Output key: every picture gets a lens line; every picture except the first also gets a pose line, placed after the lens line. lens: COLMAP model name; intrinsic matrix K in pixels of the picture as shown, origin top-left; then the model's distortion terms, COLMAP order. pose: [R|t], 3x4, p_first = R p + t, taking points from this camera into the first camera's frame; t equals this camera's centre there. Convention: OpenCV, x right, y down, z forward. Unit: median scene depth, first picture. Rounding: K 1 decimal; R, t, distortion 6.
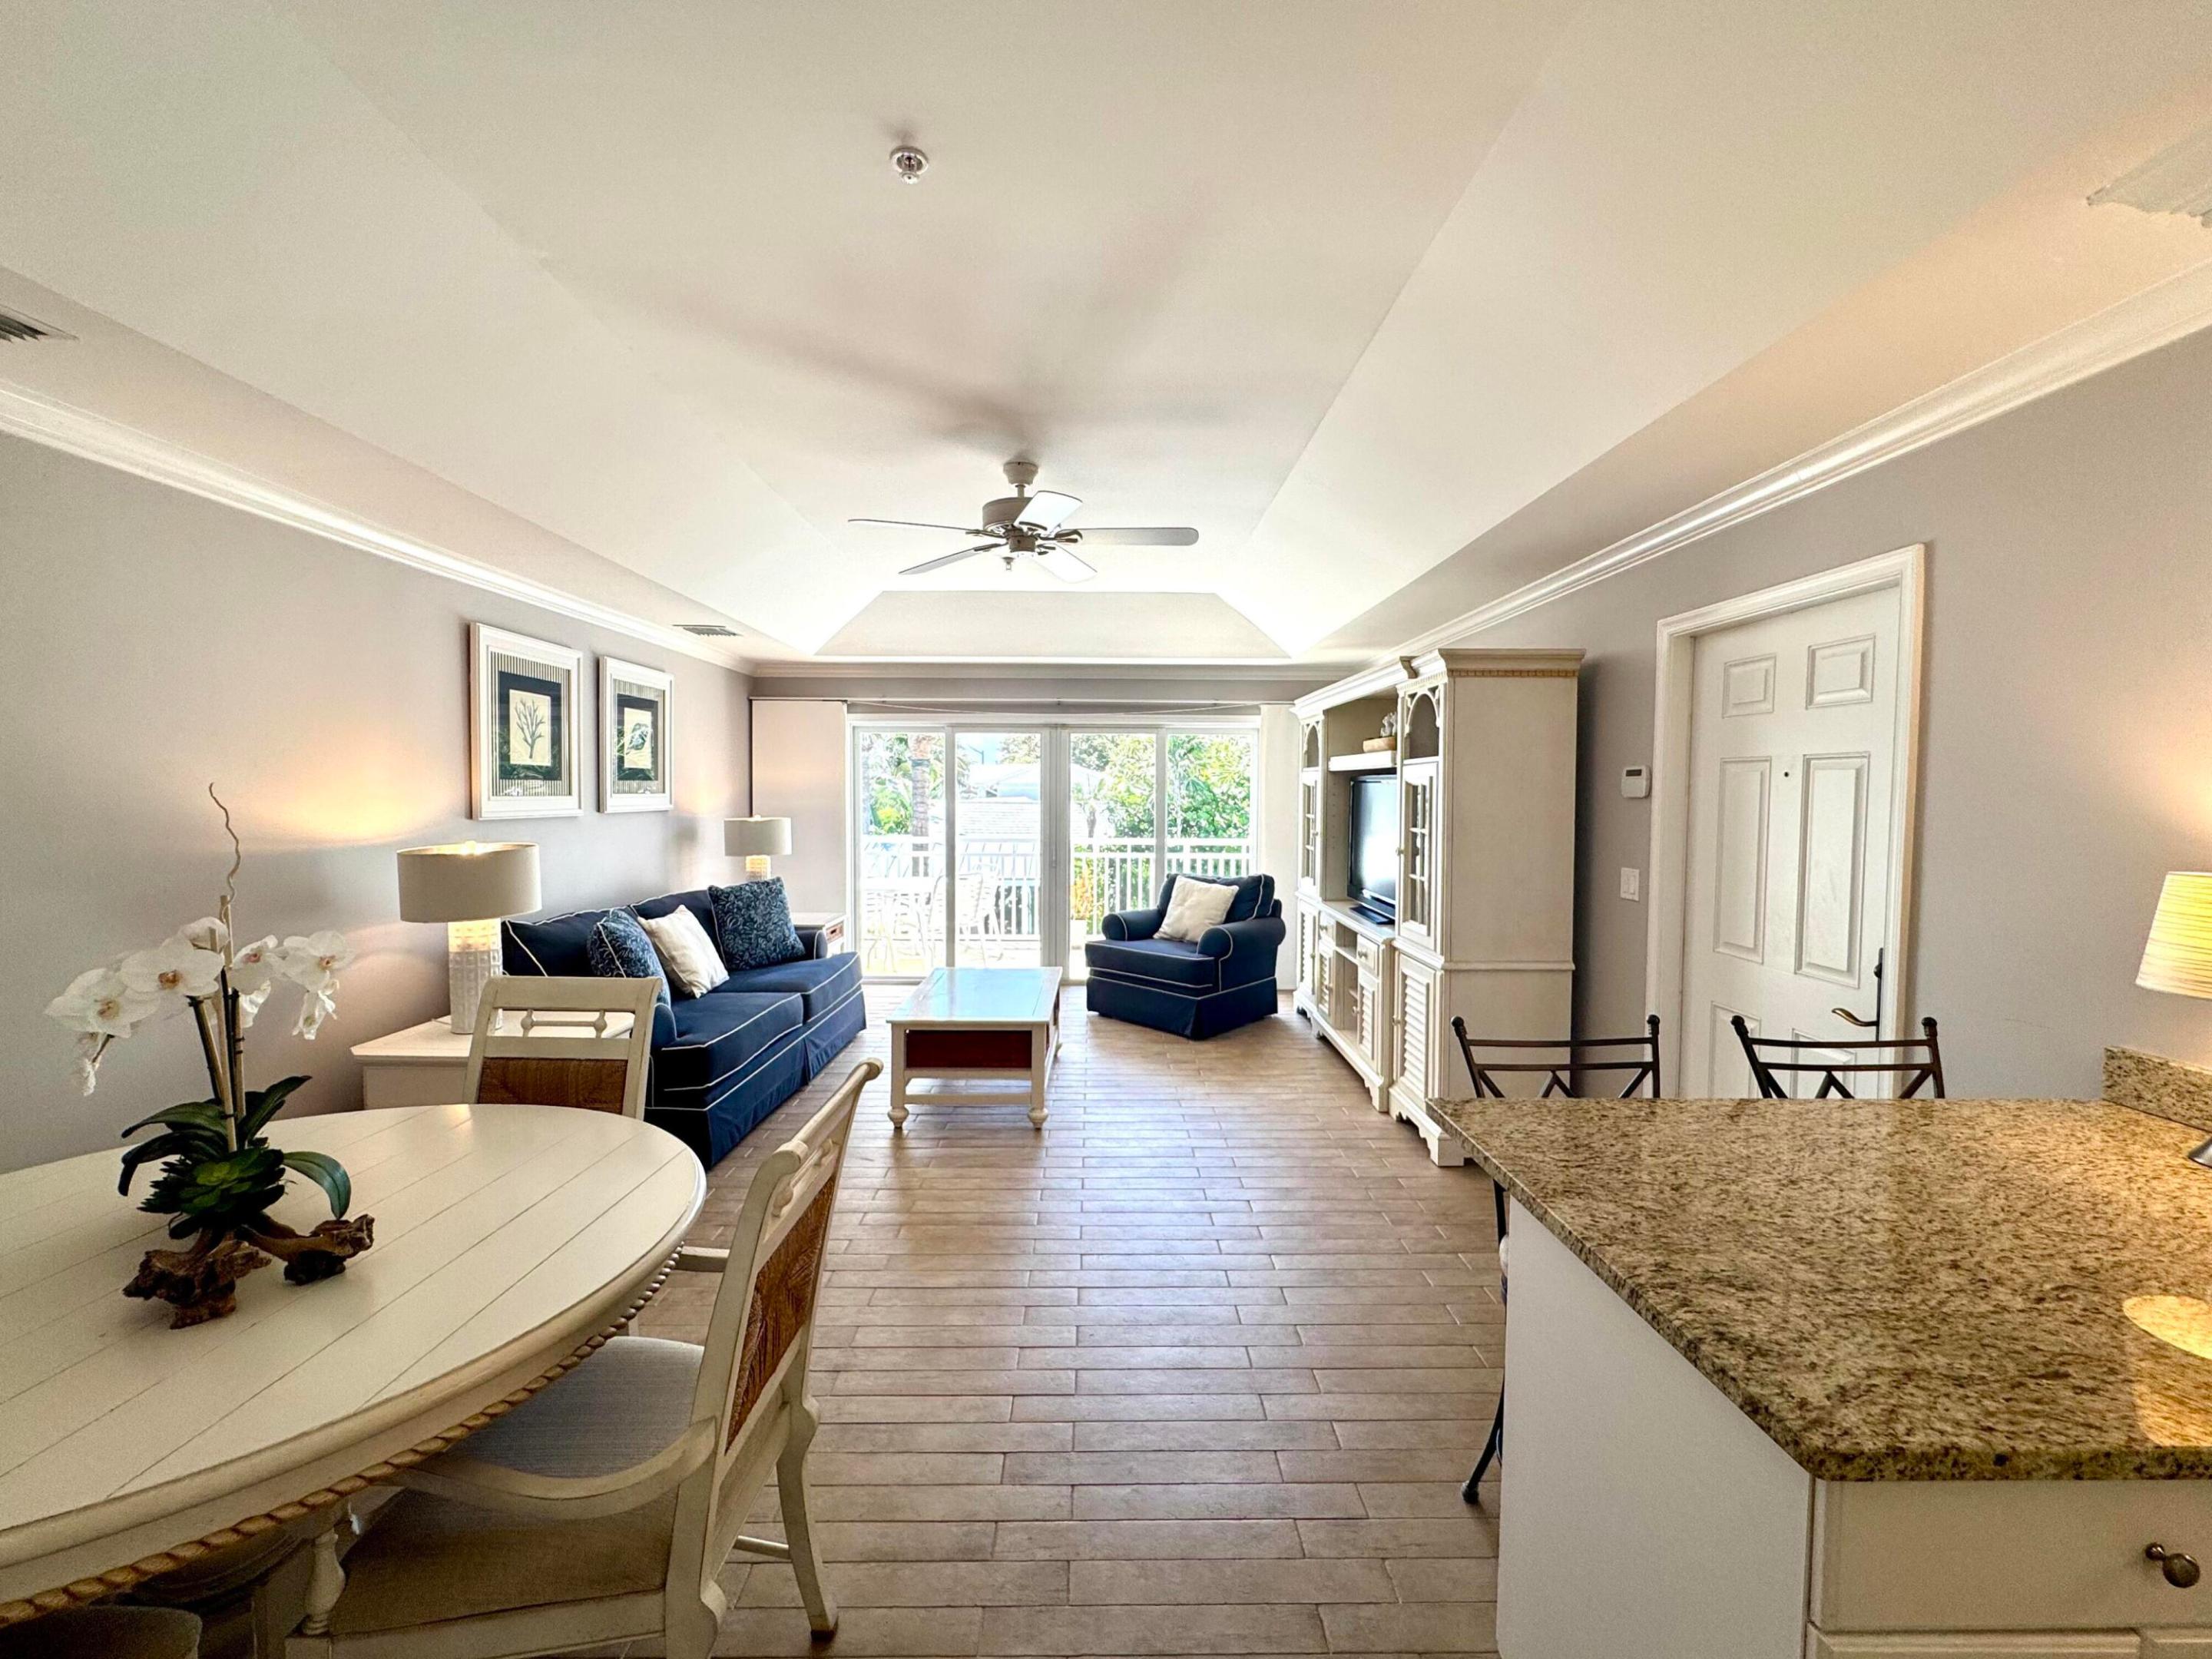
lens RADIAL K [[939.9, 0, 1102.4], [0, 939.9, 830.2], [0, 0, 1]] dist [-0.000977, 0.000722]
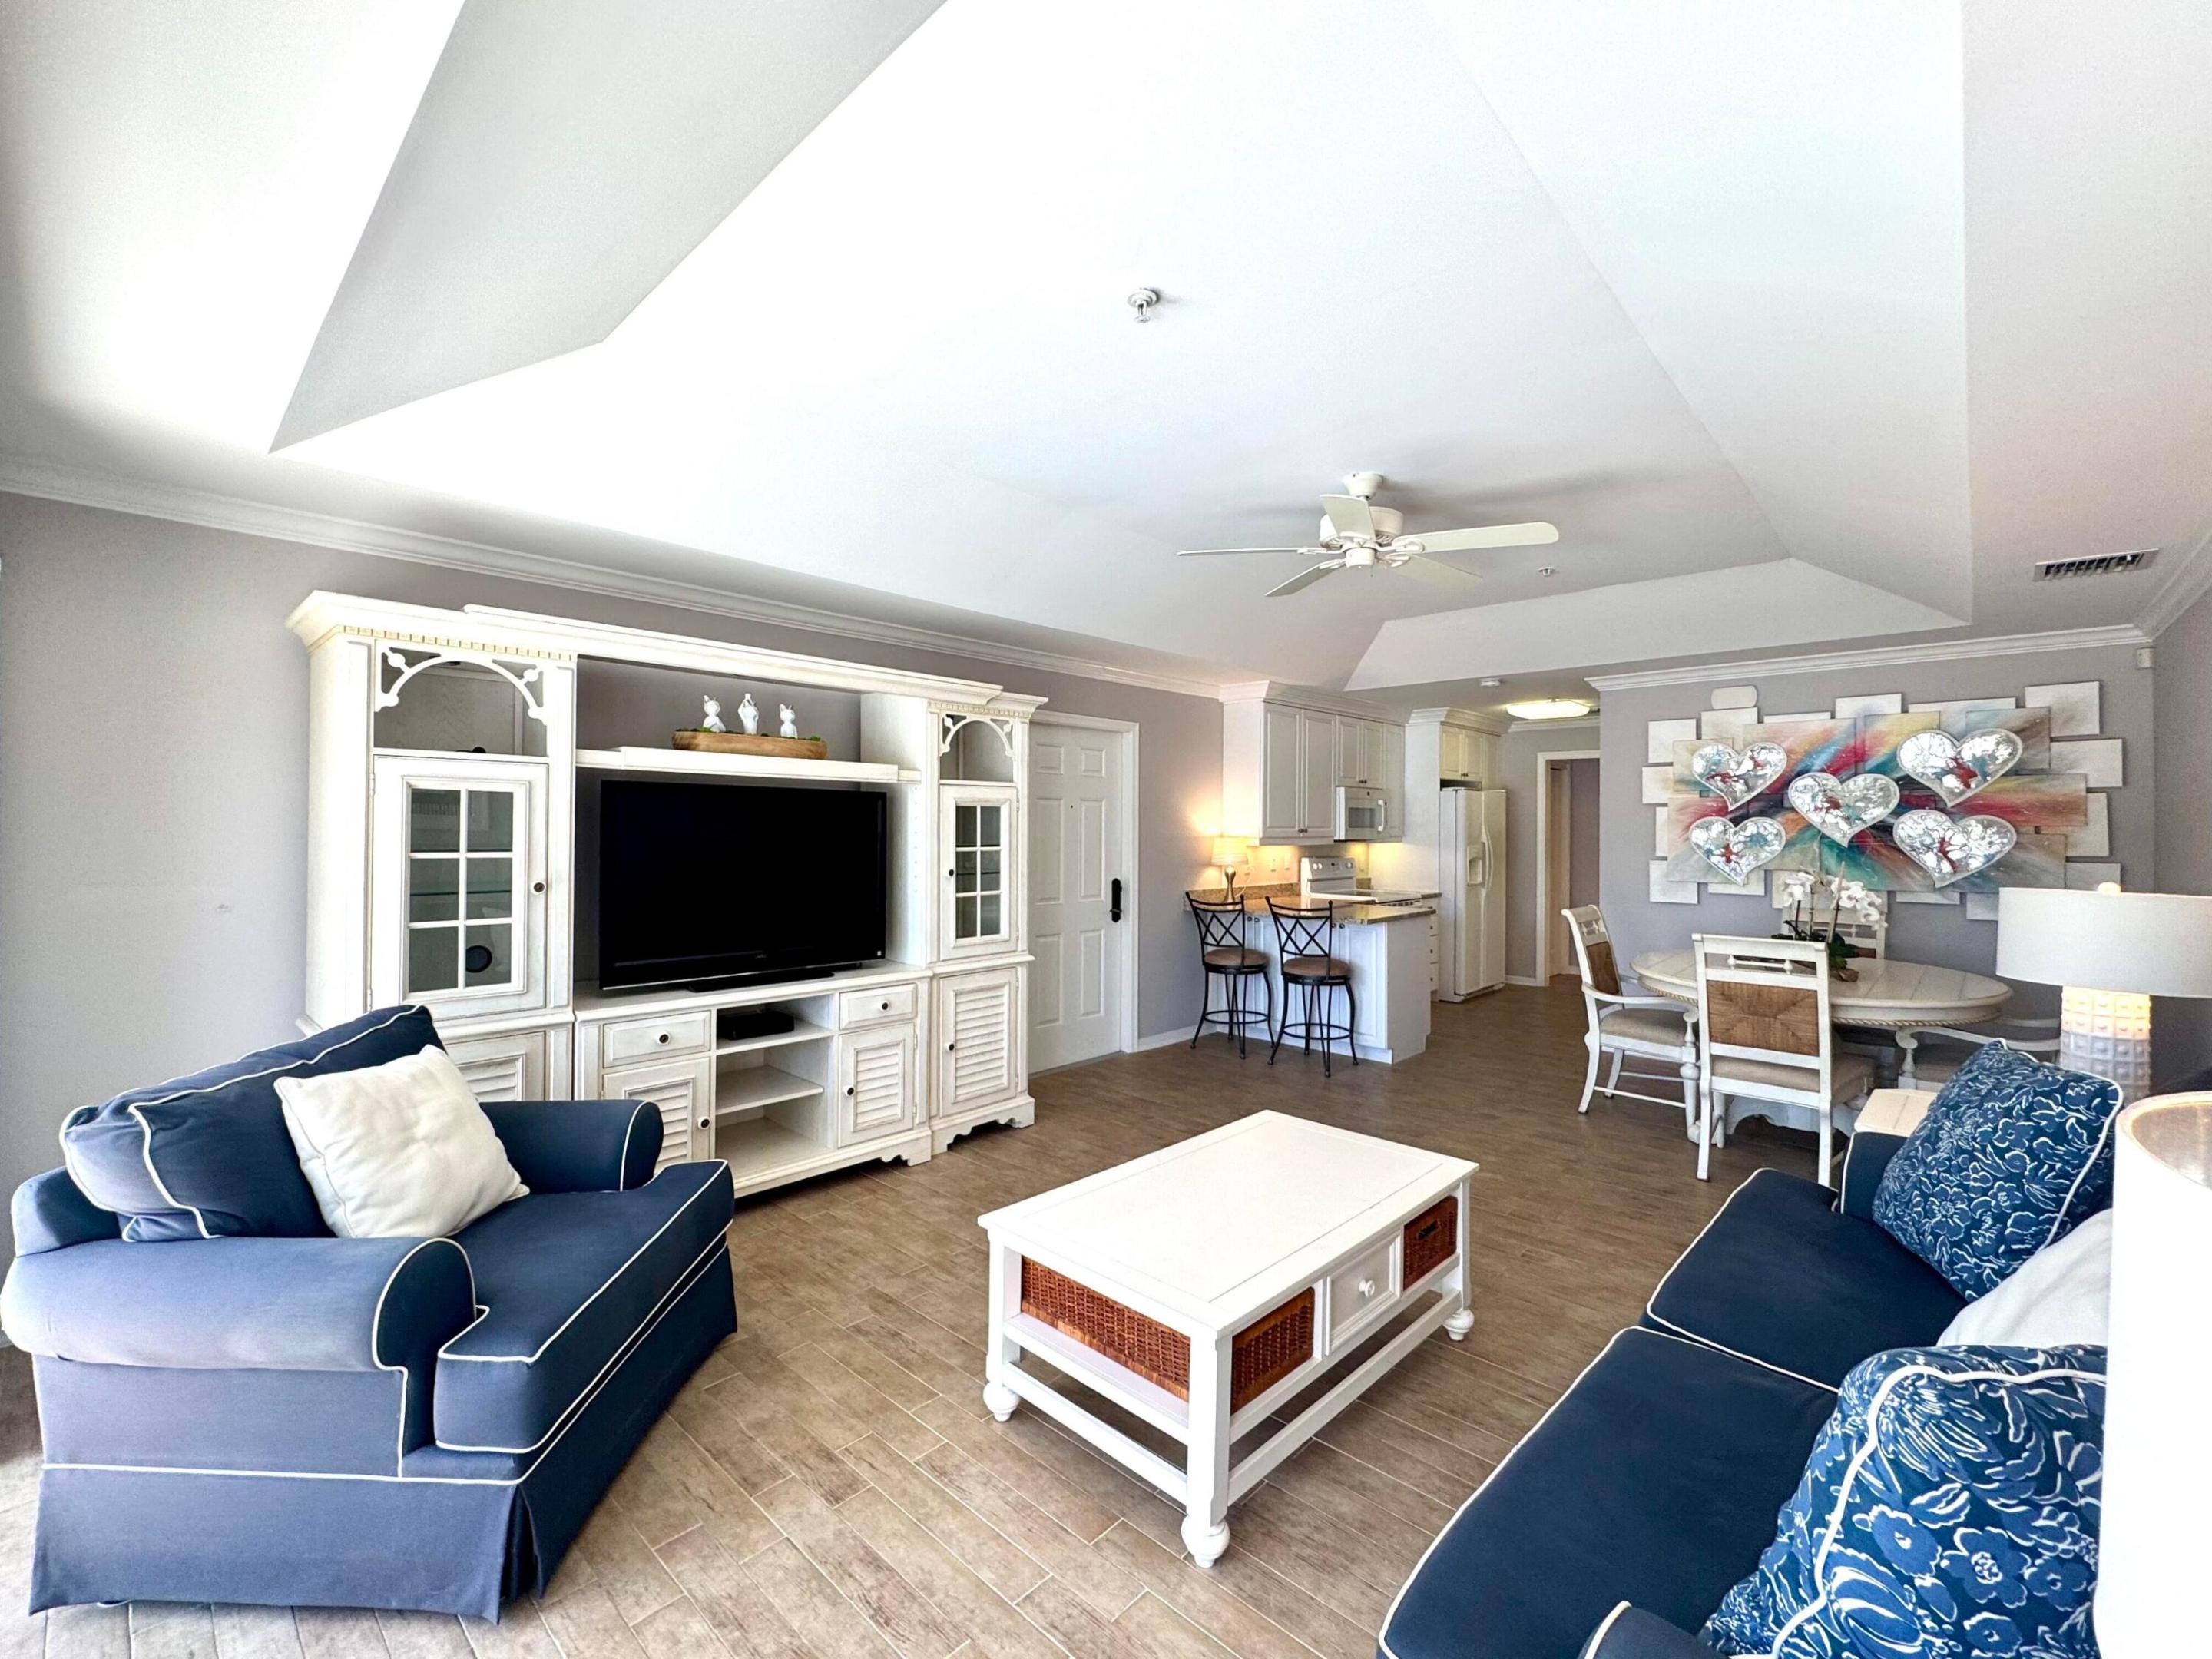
lens RADIAL K [[939.9, 0, 1103.3], [0, 939.9, 829.3], [0, 0, 1]] dist [-0.000977, 0.000722]
pose [[-0.722481, -0.010882, 0.691305, -0.348625], [0.020494, 0.999100, 0.037145, -0.041078], [-0.691087, 0.041004, -0.721608, 1.169019]]
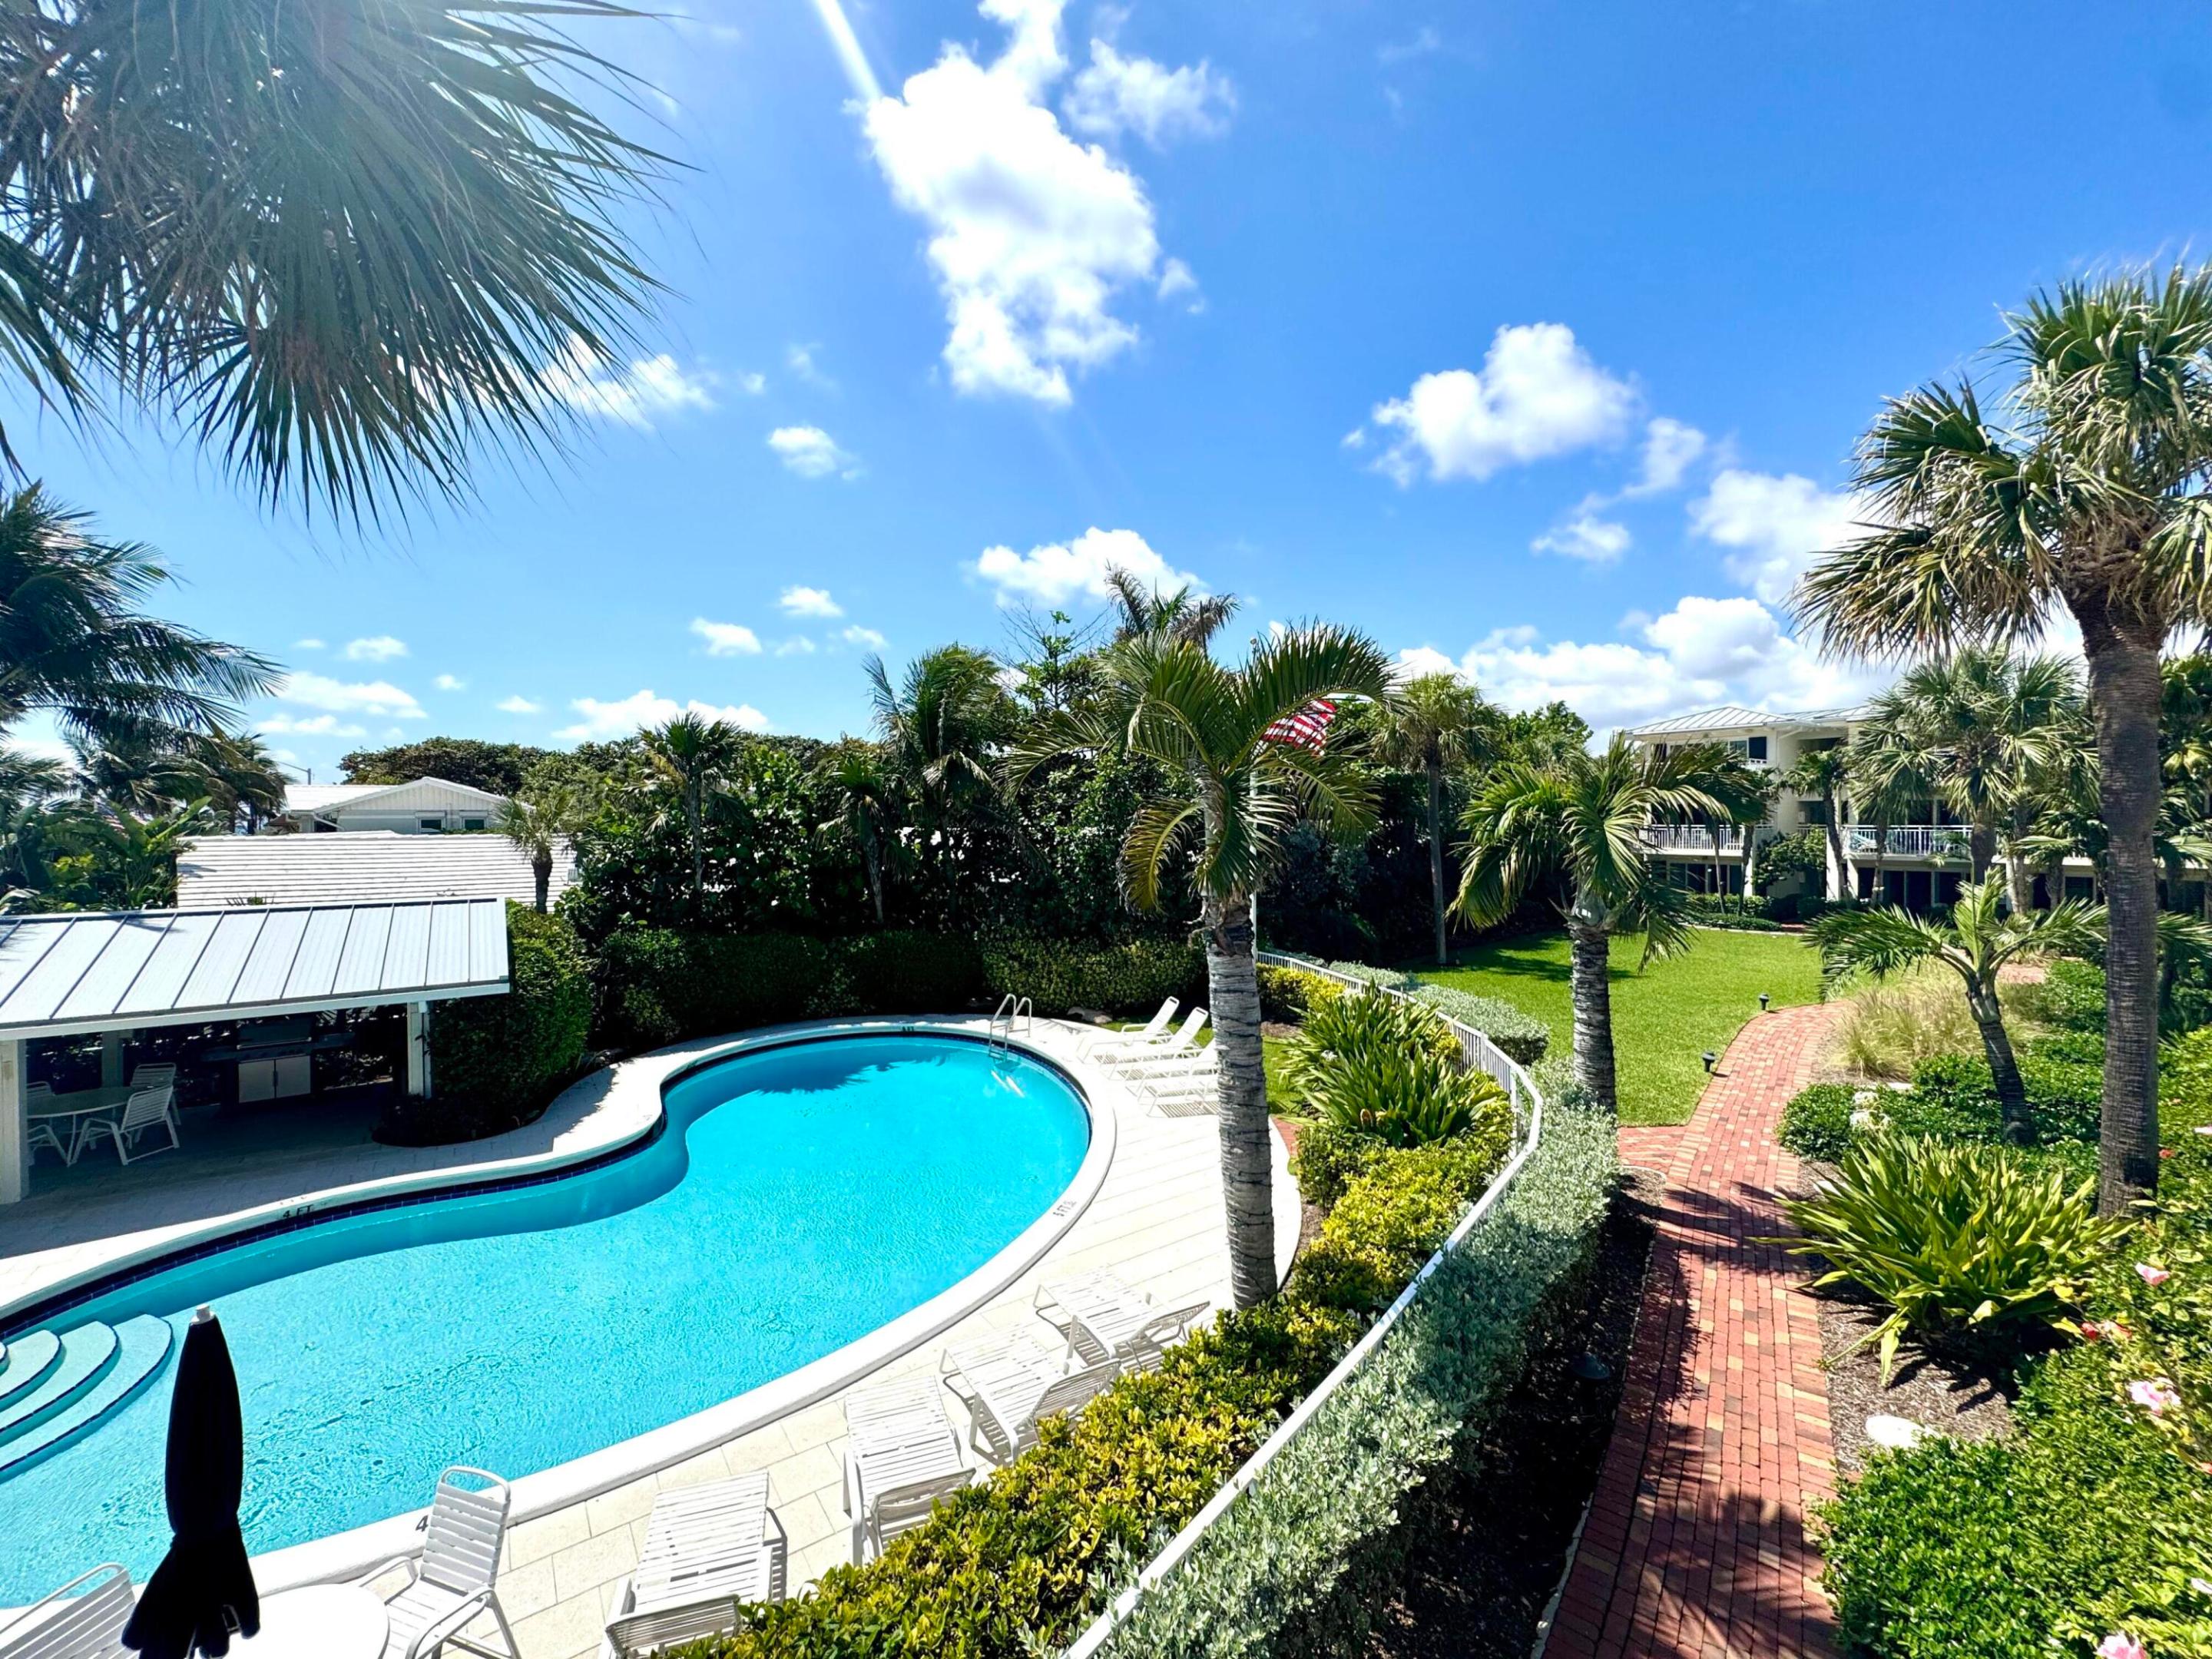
lens RADIAL K [[881.6, 0, 1100.1], [0, 881.6, 827.3], [0, 0, 1]] dist [-0.001156, 0.000449]
pose [[0.823084, -0.012059, 0.567792, -0.199611], [0.031583, 0.999199, -0.024562, -0.044704], [-0.567041, 0.038149, 0.822805, 1.689226]]
